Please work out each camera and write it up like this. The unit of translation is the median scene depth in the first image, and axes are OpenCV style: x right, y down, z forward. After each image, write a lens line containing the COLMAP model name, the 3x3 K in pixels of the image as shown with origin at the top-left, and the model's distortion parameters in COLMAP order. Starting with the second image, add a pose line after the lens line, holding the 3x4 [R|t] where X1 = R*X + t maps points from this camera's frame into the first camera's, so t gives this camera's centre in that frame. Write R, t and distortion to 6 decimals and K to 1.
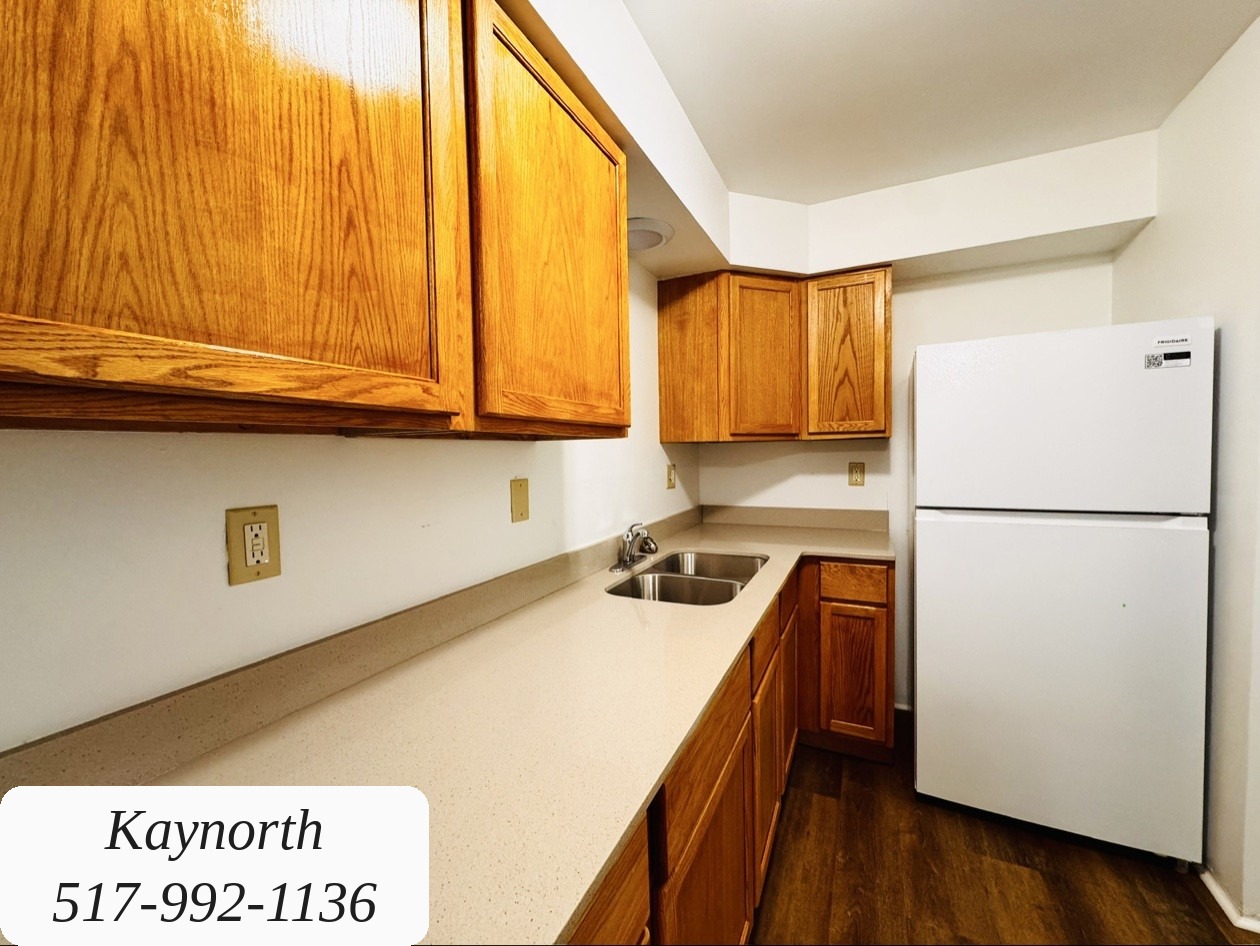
lens RADIAL K [[500.3, 0, 630.8], [0, 500.3, 472.2], [0, 0, 1]] dist [-0.006382, 0.000657]
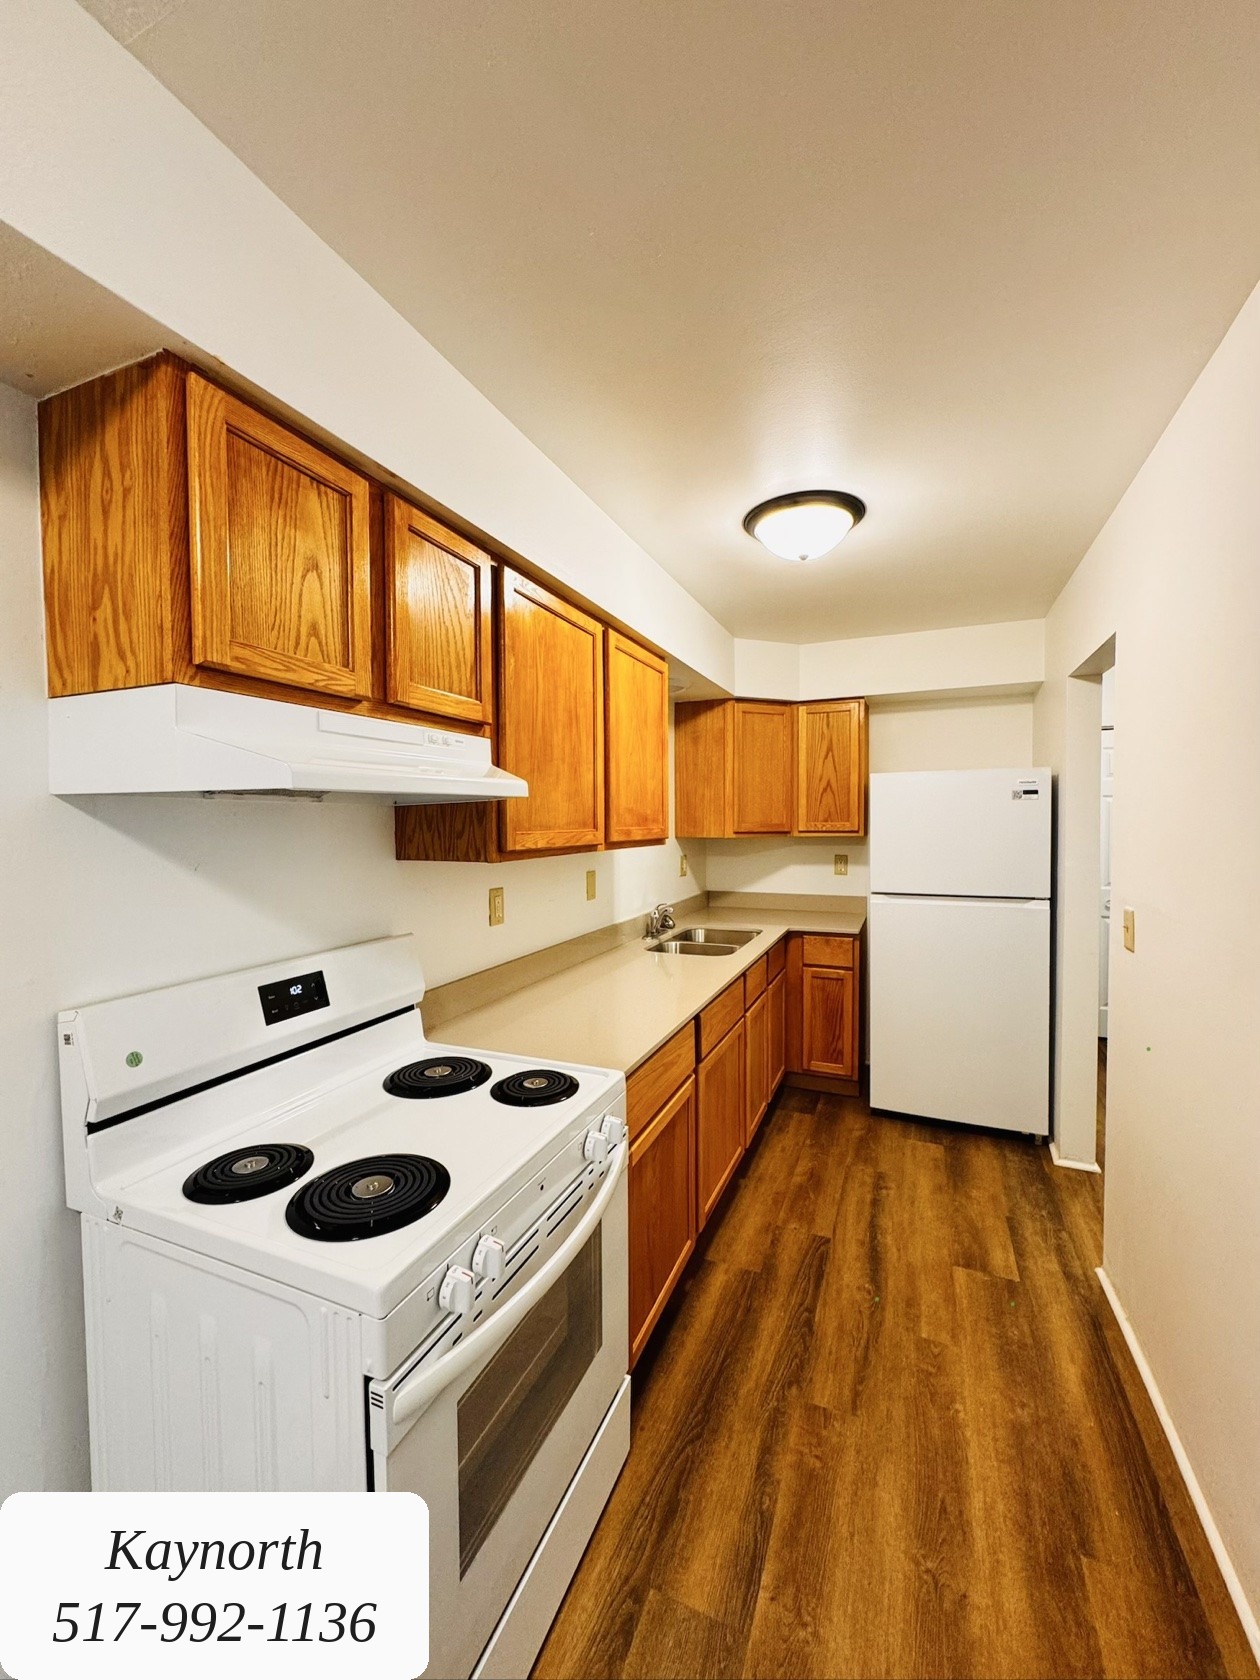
lens RADIAL K [[667.1, 0, 631.3], [0, 667.1, 840.9], [0, 0, 1]] dist [-0.006382, 0.000657]
pose [[0.999129, 0.010343, 0.040427, -0.126508], [-0.009904, 0.999890, -0.011033, -0.037606], [-0.040537, 0.010623, 0.999122, -0.670344]]
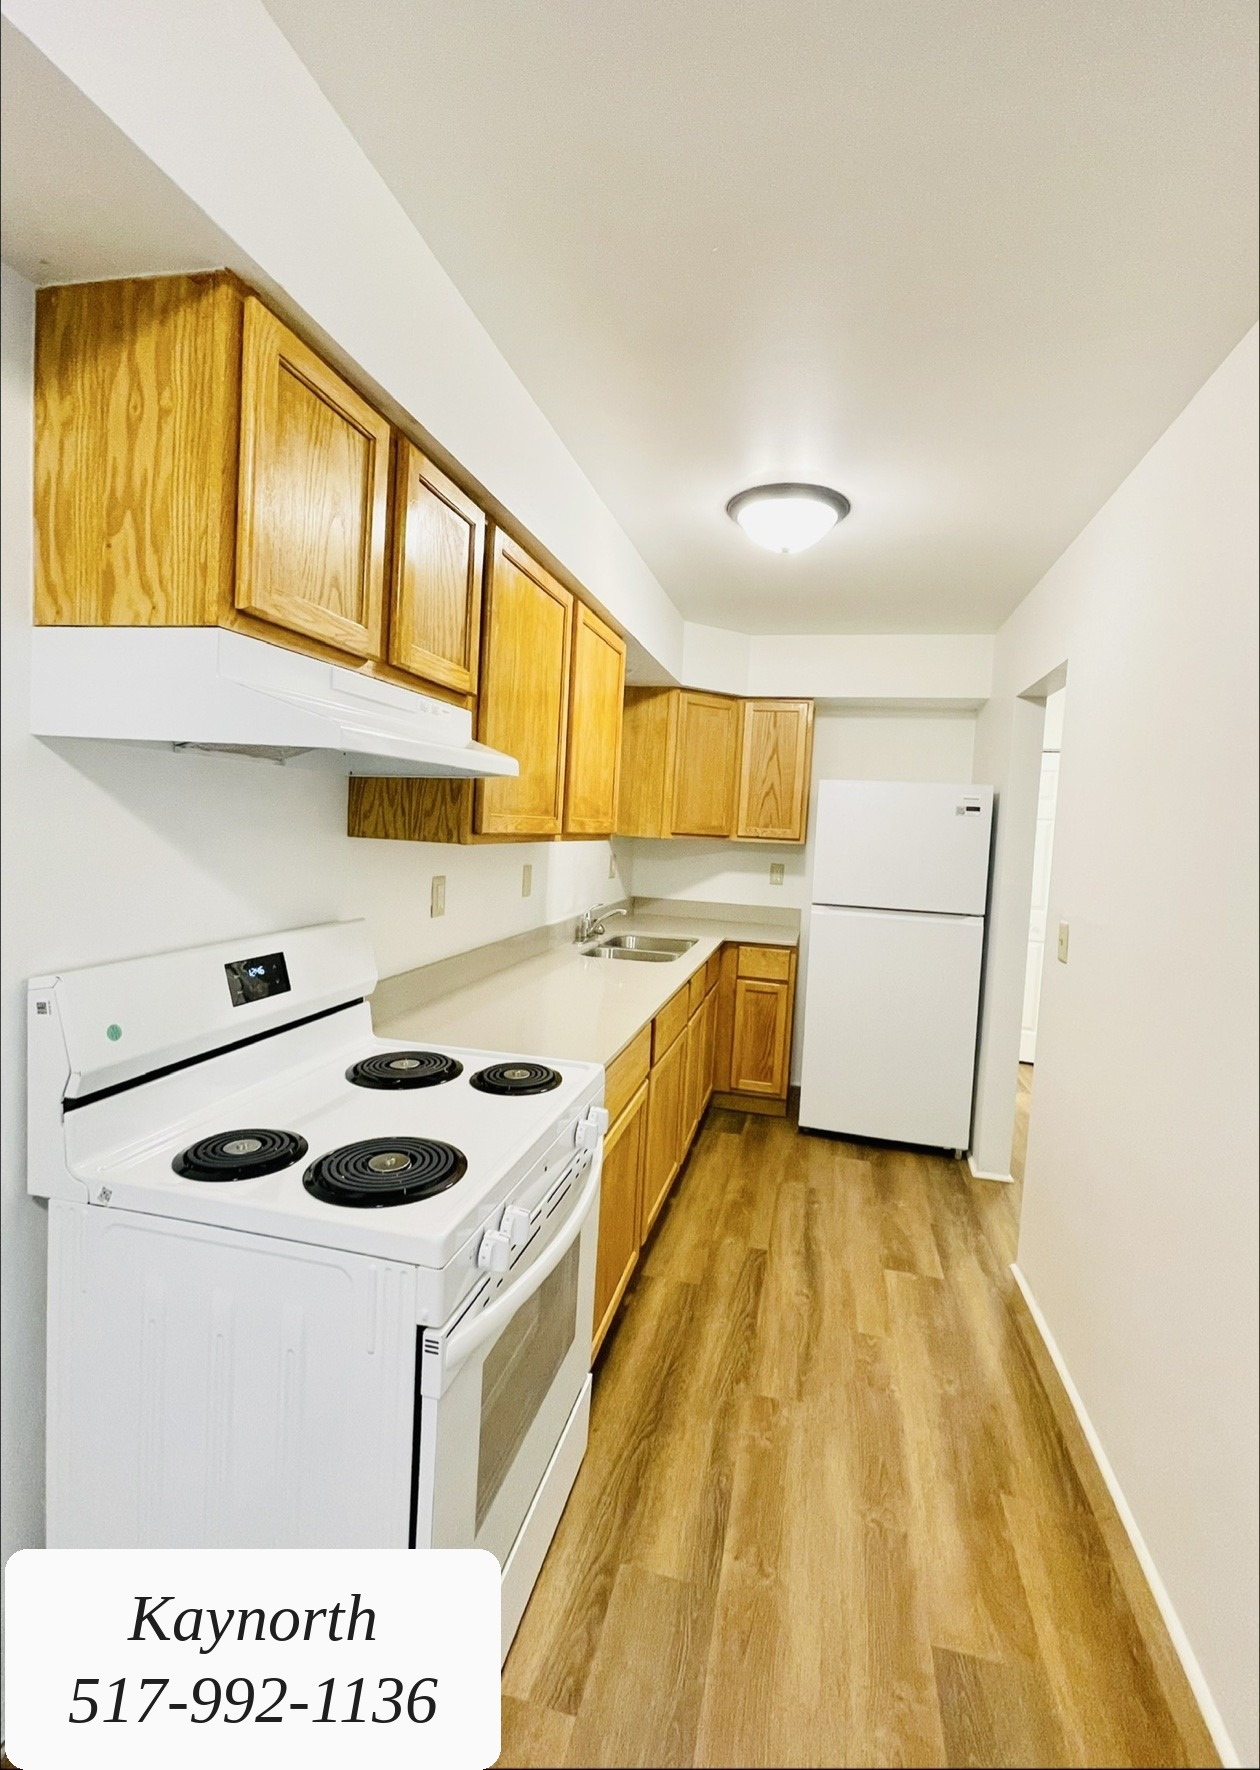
lens RADIAL K [[781.5, 0, 651.6], [0, 781.5, 862.5], [0, 0, 1]] dist [-0.007455, 0.000739]
pose [[0.972440, 0.060706, 0.225111, -0.253994], [-0.063306, 0.997985, 0.004344, -0.015901], [-0.224394, -0.018475, 0.974323, -0.759303]]
